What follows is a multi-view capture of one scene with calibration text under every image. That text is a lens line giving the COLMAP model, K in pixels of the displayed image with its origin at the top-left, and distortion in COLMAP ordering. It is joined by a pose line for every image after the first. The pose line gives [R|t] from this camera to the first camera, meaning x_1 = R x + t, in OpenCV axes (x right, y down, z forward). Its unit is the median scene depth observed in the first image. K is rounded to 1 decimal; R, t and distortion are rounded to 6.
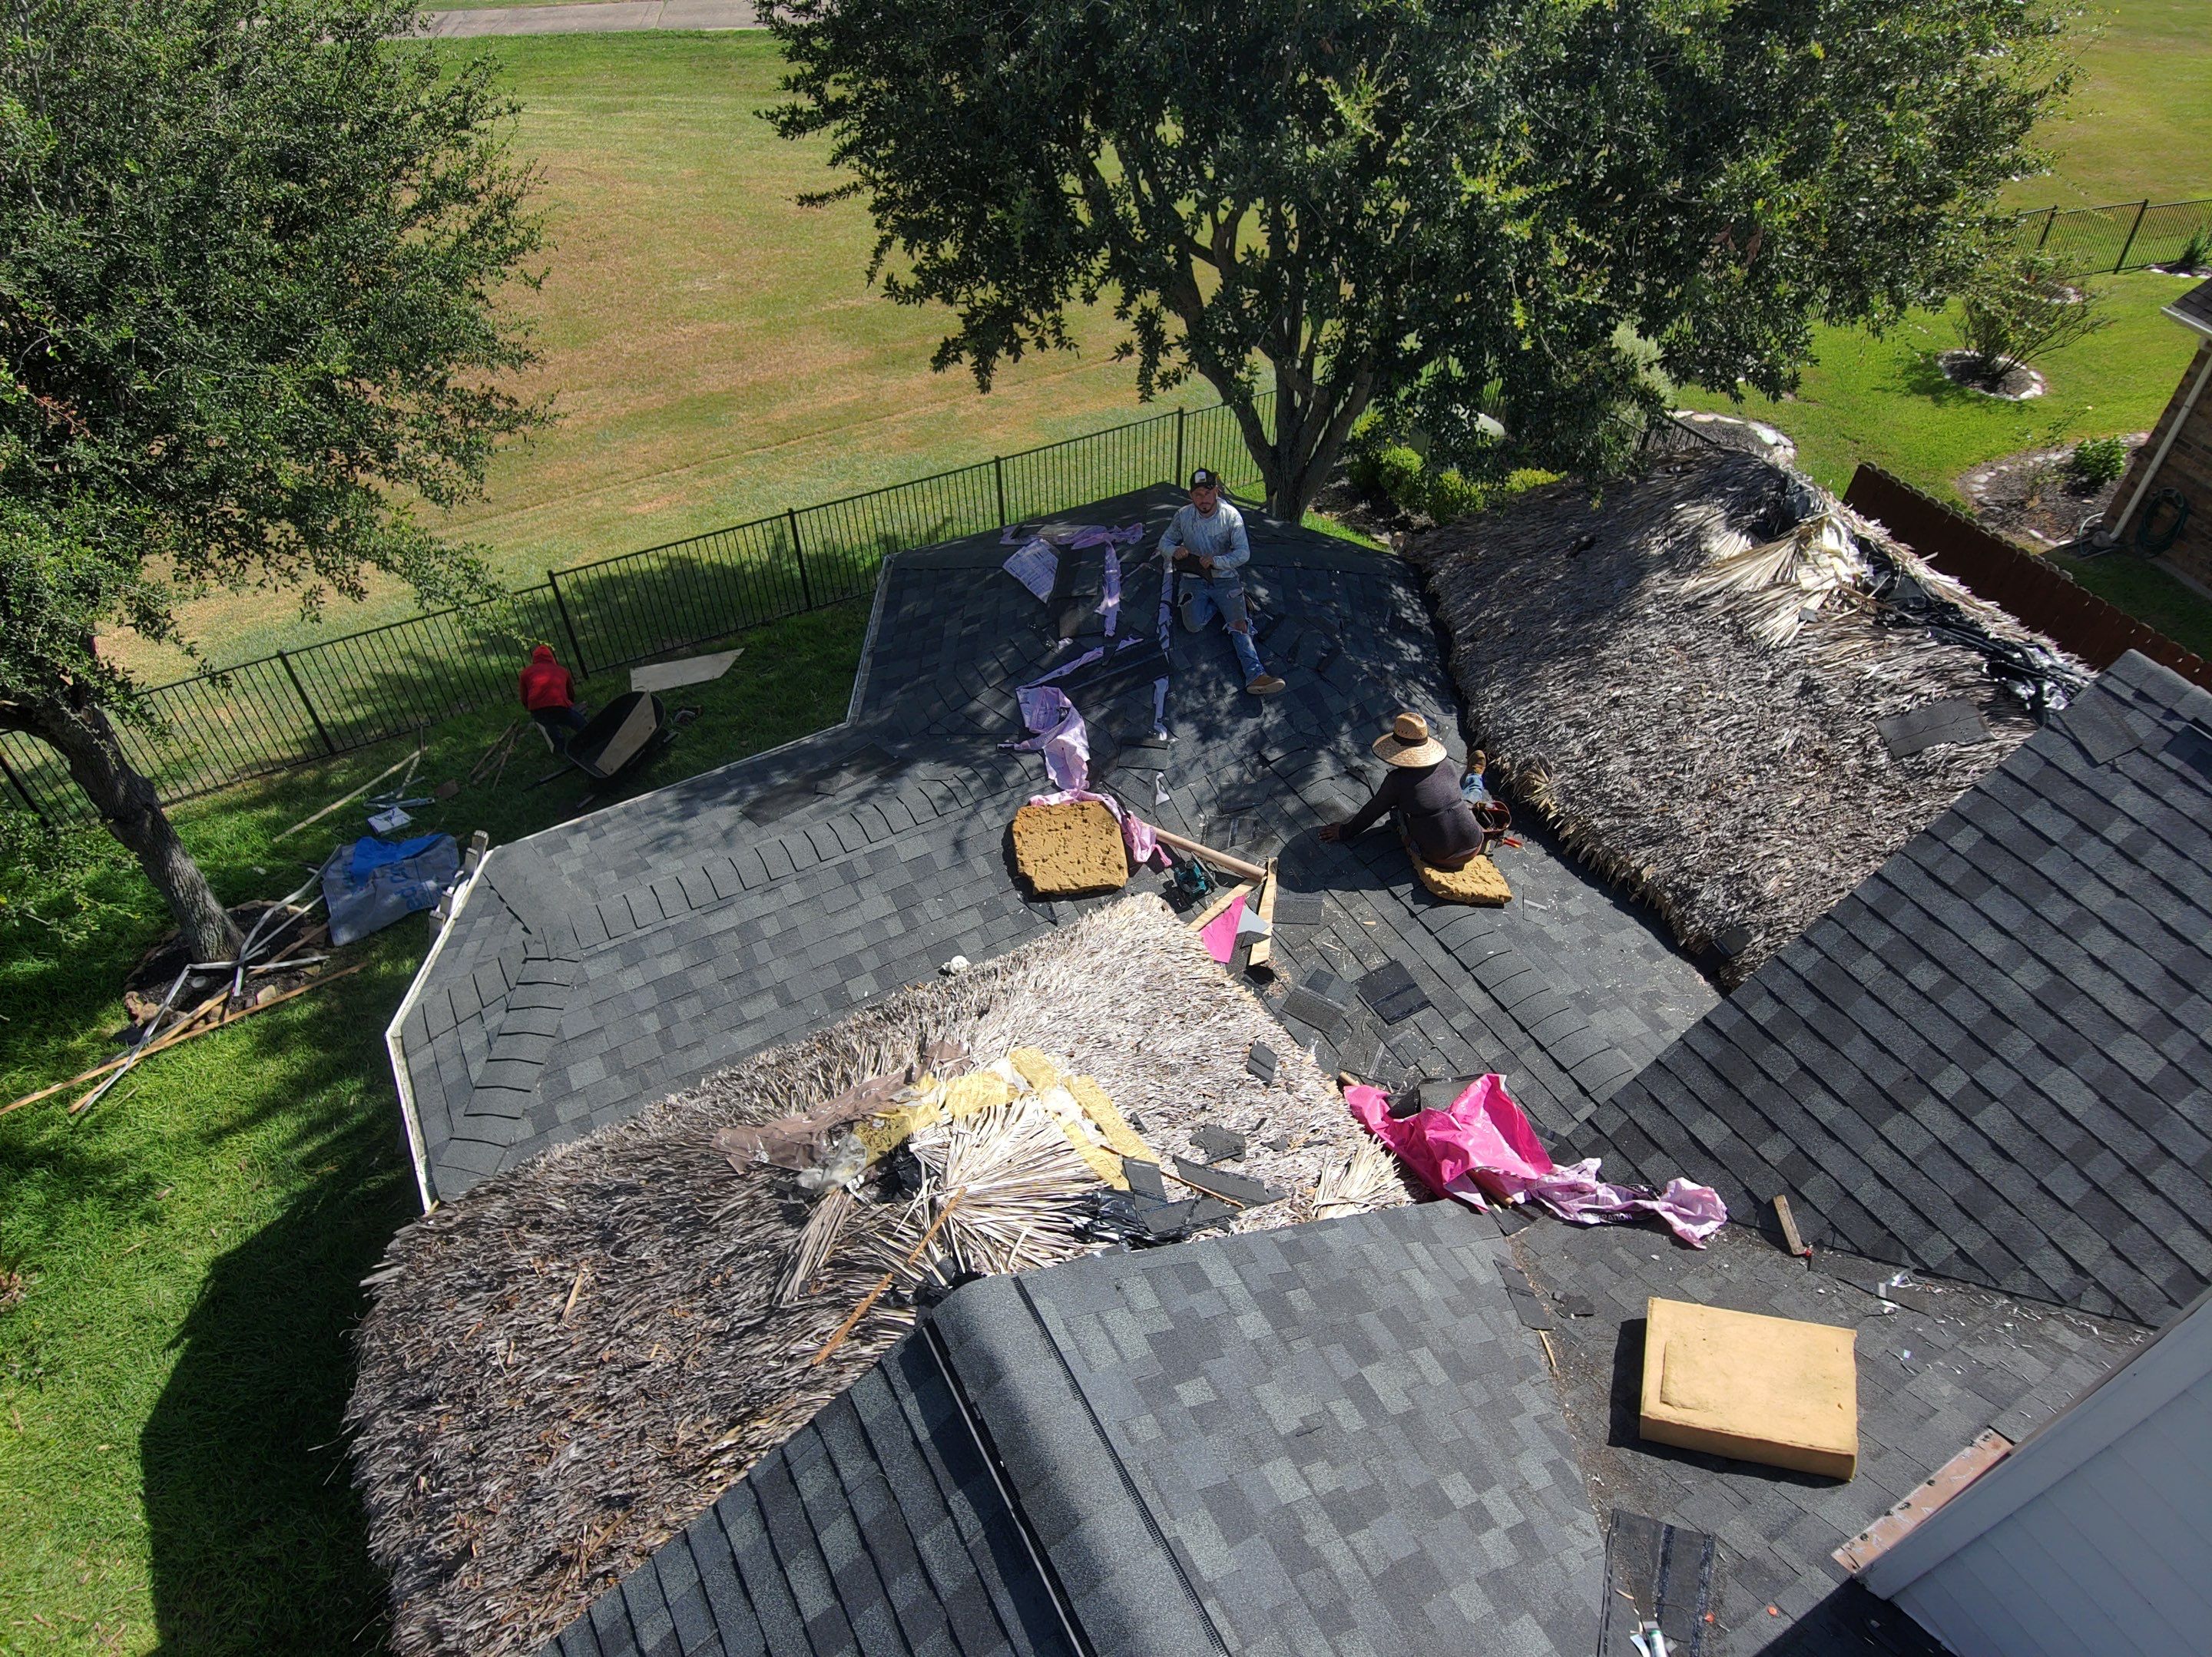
lens RADIAL K [[1296.2, 0, 1116.3], [0, 1296.2, 831.4], [0, 0, 1]] dist [0.091619, -0.121322]
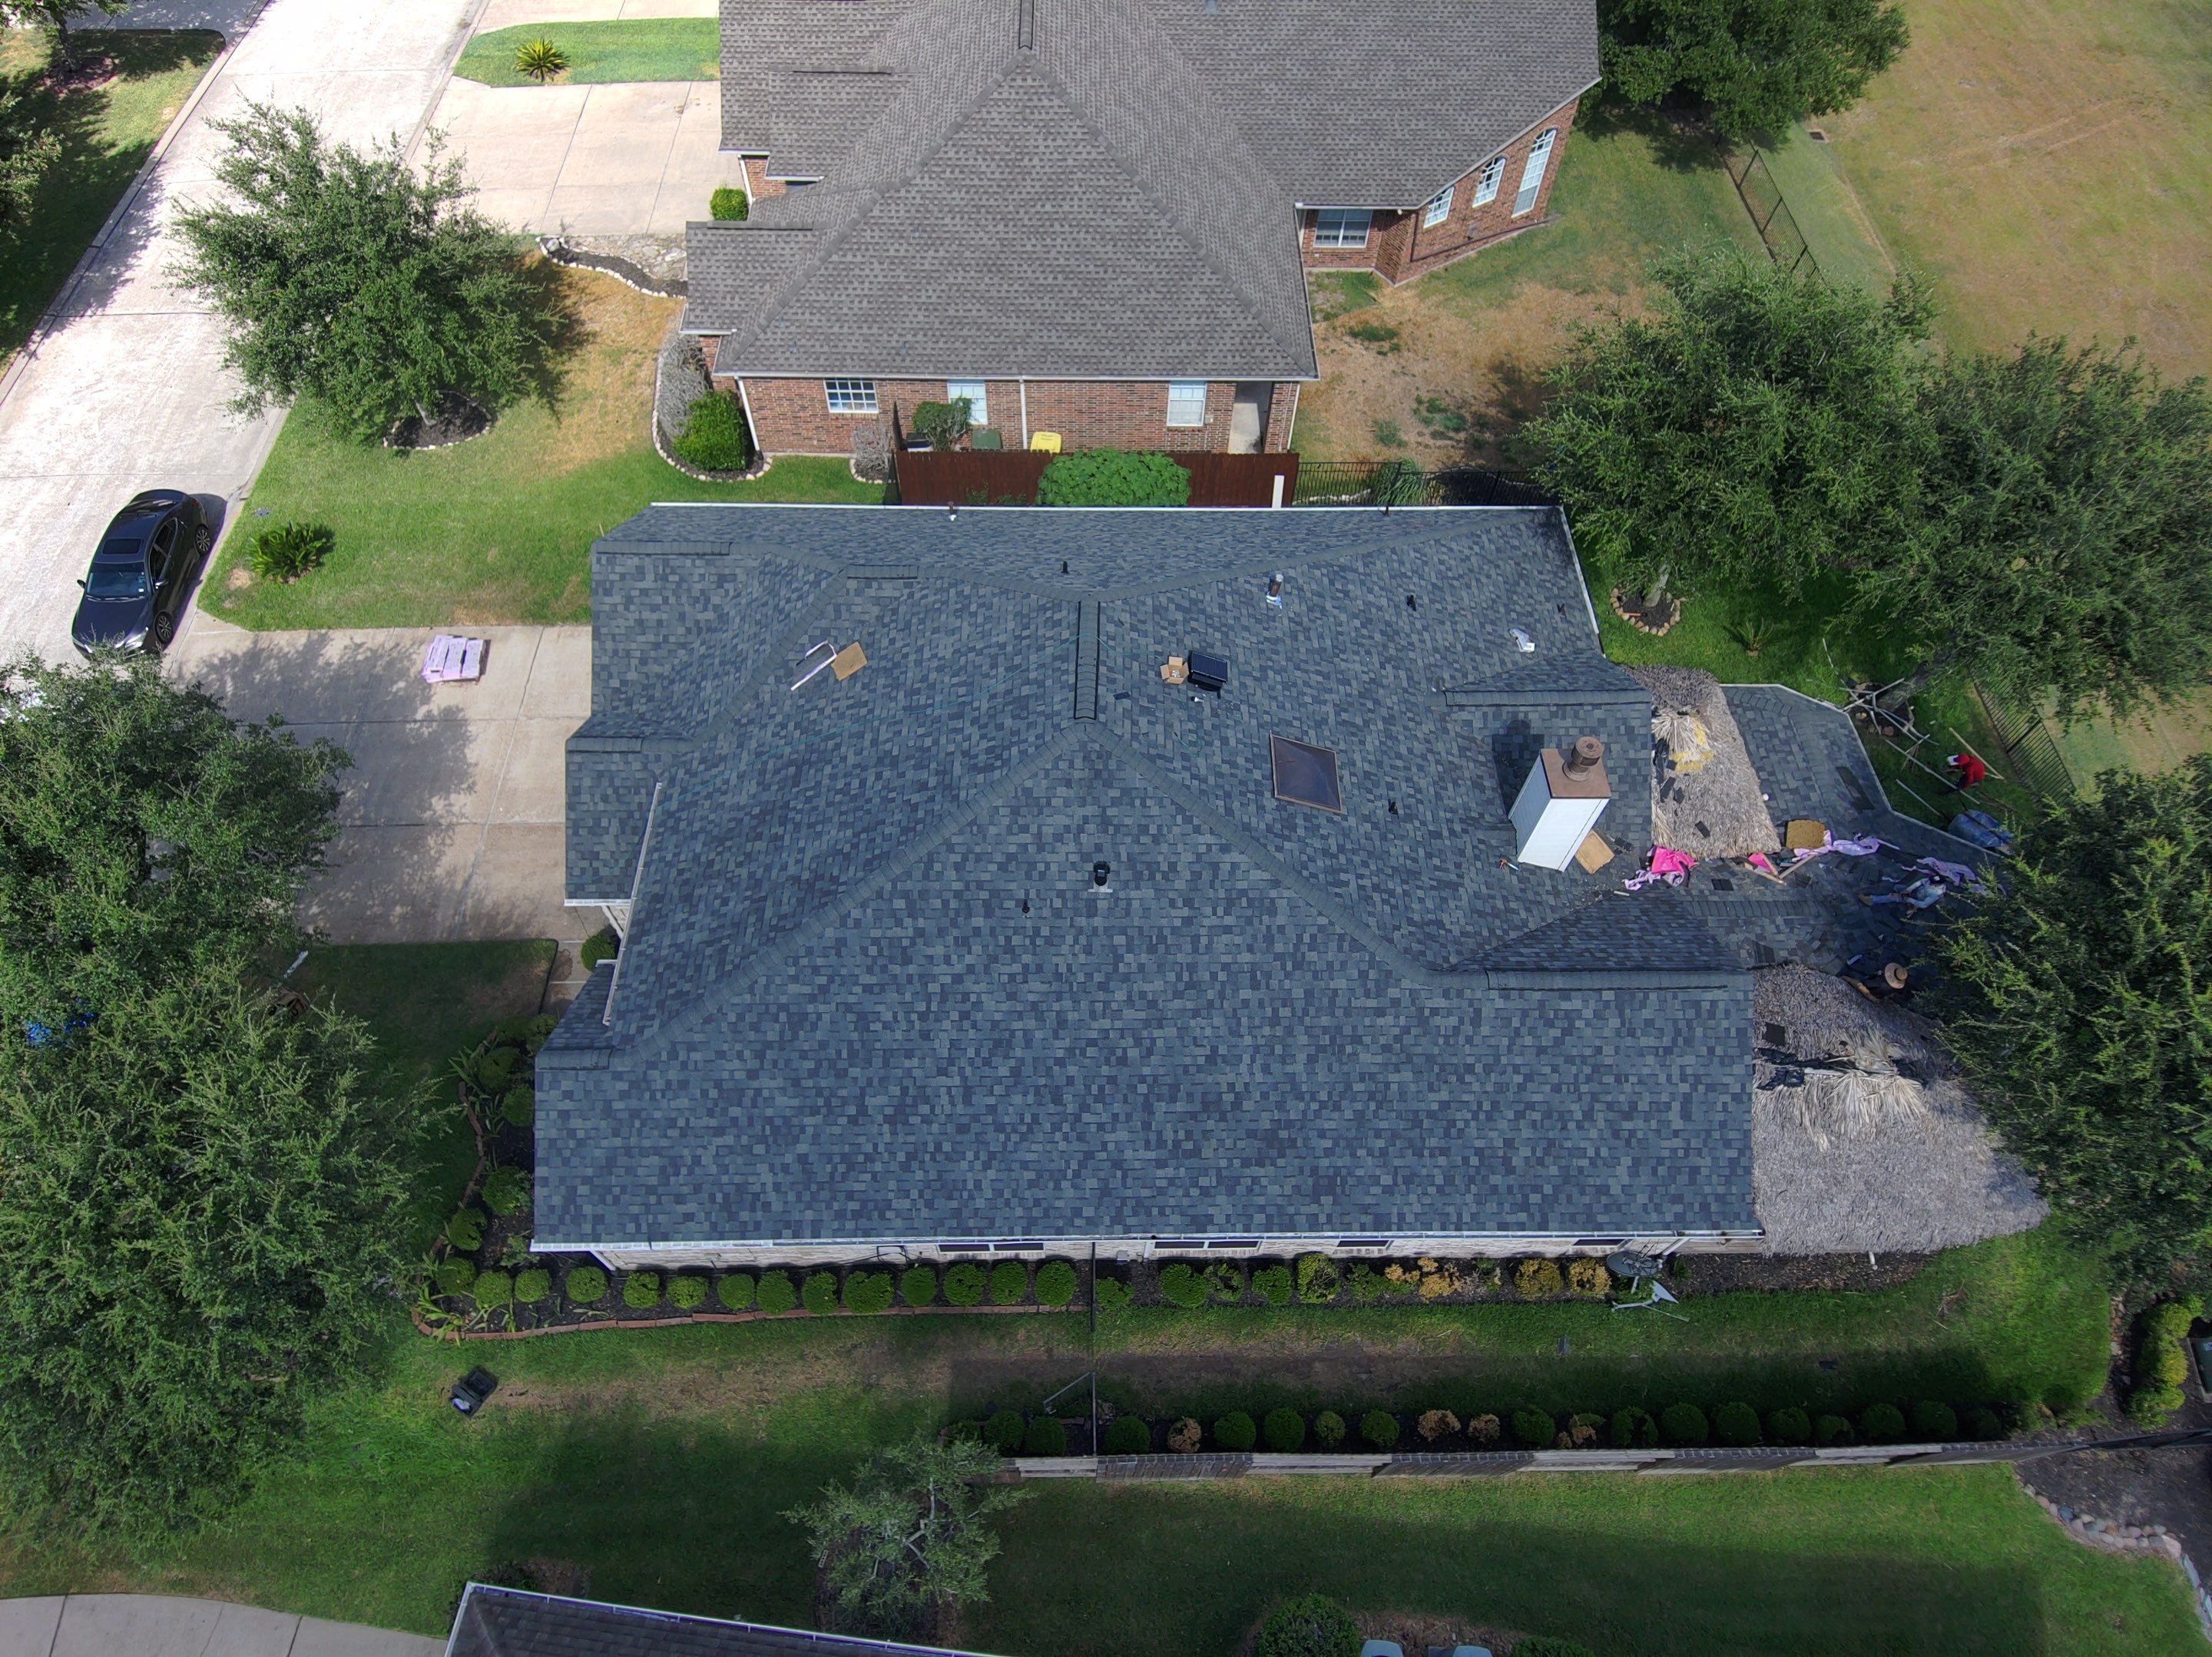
lens RADIAL K [[1296.2, 0, 1116.3], [0, 1296.2, 831.4], [0, 0, 1]] dist [0.091619, -0.121322]
pose [[-0.474555, 0.724940, -0.499259, 2.289901], [-0.642494, 0.102417, 0.759416, -1.309411], [0.601664, 0.681155, 0.417167, -1.284920]]
